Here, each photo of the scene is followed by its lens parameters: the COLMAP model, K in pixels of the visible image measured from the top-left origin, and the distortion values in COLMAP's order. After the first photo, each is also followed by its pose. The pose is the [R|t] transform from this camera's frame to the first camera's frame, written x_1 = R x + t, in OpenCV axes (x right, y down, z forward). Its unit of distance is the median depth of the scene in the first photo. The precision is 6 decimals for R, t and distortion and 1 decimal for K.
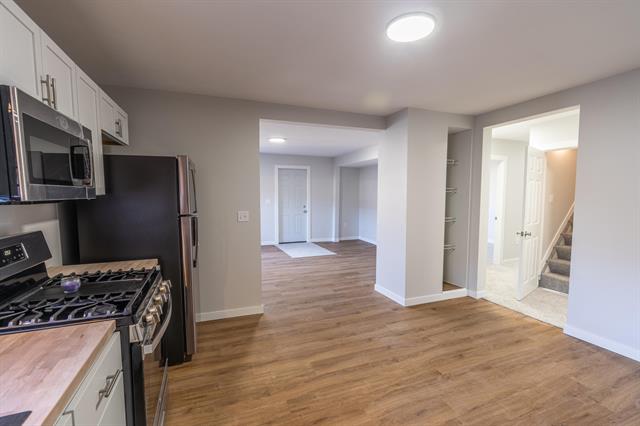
lens RADIAL K [[292.4, 0, 318.6], [0, 292.4, 214.6], [0, 0, 1]] dist [0.002277, 0.001137]
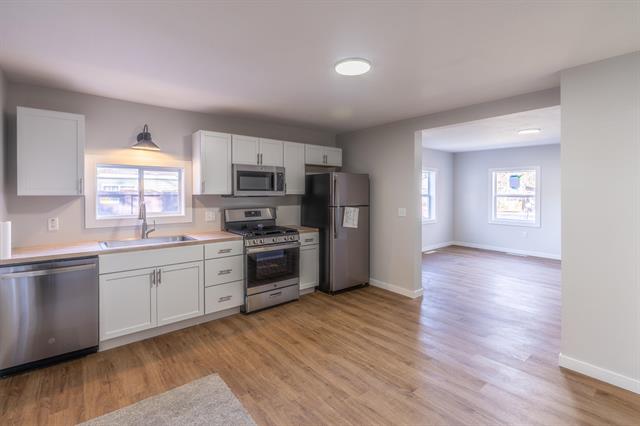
lens RADIAL K [[292.4, 0, 312.1], [0, 292.4, 198.9], [0, 0, 1]] dist [0.002277, 0.001137]
pose [[0.303003, 0.019282, -0.952794, 0.905778], [-0.071587, 0.997431, -0.002581, -0.023026], [0.950297, 0.068989, 0.303605, 0.293844]]
